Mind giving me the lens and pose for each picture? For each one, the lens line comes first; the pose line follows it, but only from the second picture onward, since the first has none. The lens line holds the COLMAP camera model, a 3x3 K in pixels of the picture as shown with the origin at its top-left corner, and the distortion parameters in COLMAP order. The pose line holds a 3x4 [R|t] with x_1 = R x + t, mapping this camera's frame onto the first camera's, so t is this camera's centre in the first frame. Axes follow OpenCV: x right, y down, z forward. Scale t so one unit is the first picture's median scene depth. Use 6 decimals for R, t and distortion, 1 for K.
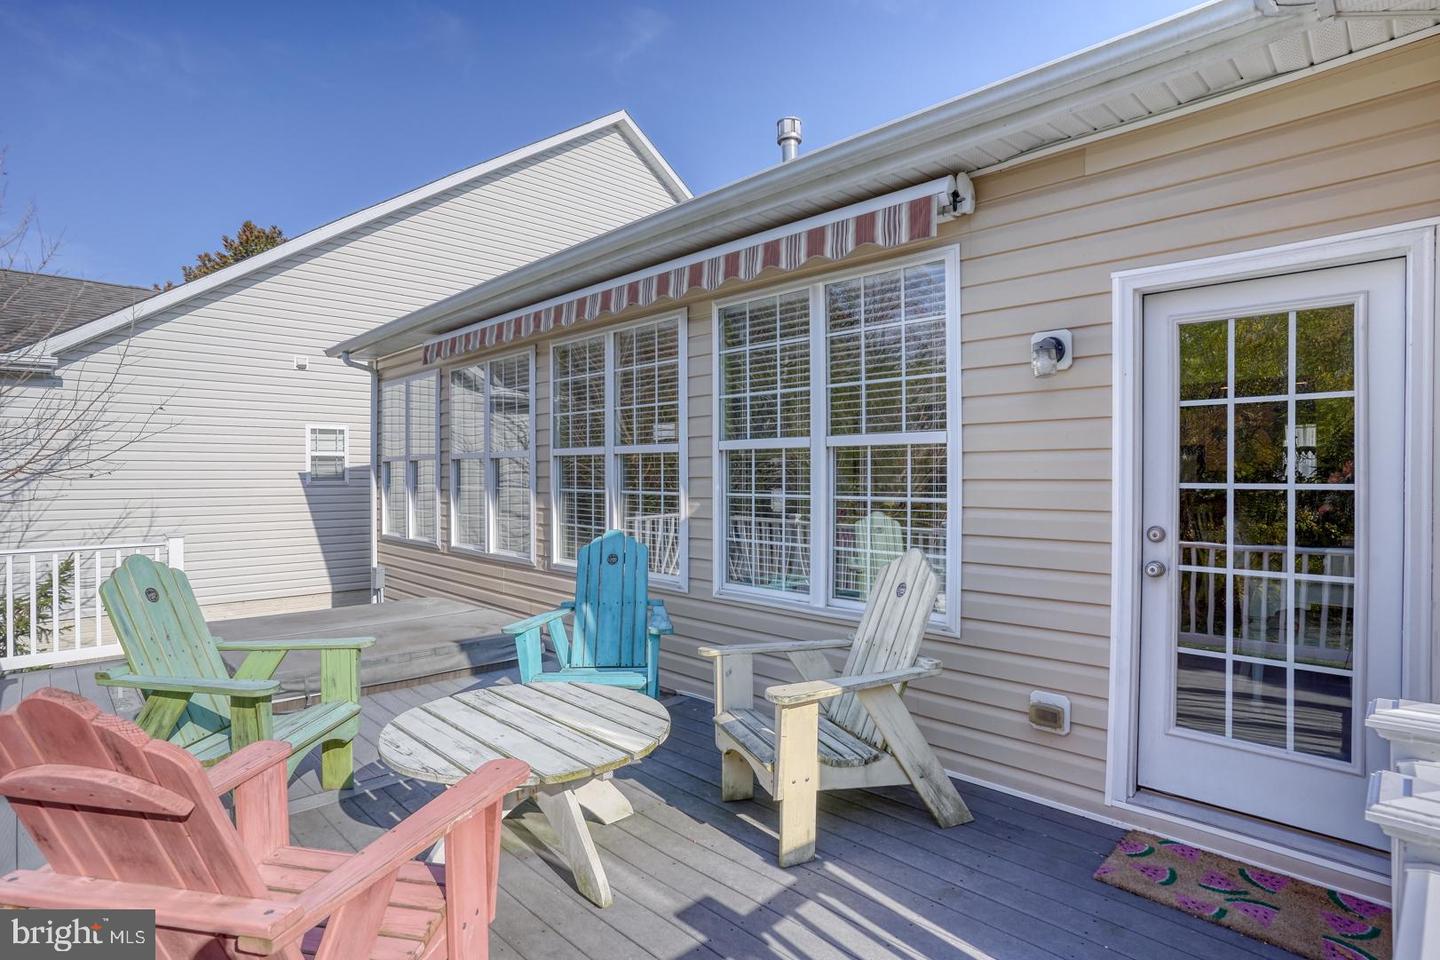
lens RADIAL K [[742.8, 0, 720.0], [0, 742.8, 480.0], [0, 0, 1]] dist [-0.001326, 0.000131]
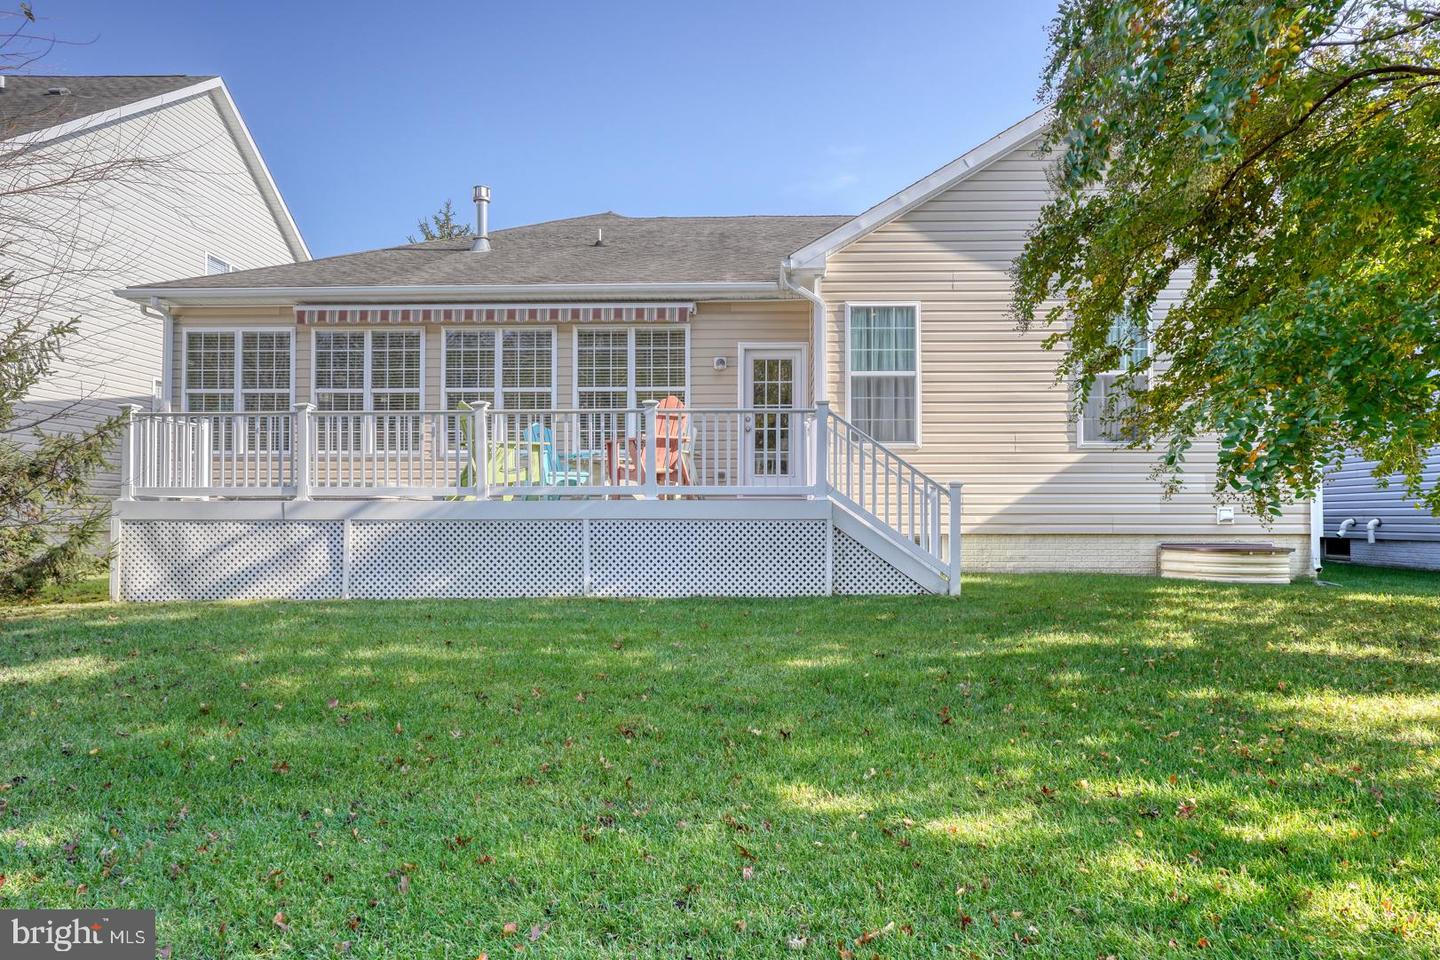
lens RADIAL K [[960.6, 0, 720.0], [0, 960.6, 480.0], [0, 0, 1]] dist [0.005257, 0.001680]
pose [[0.715475, -0.000709, 0.698638, -2.086749], [0.008615, 0.999932, -0.007808, 0.307853], [-0.698585, 0.011605, 0.715433, -1.664169]]
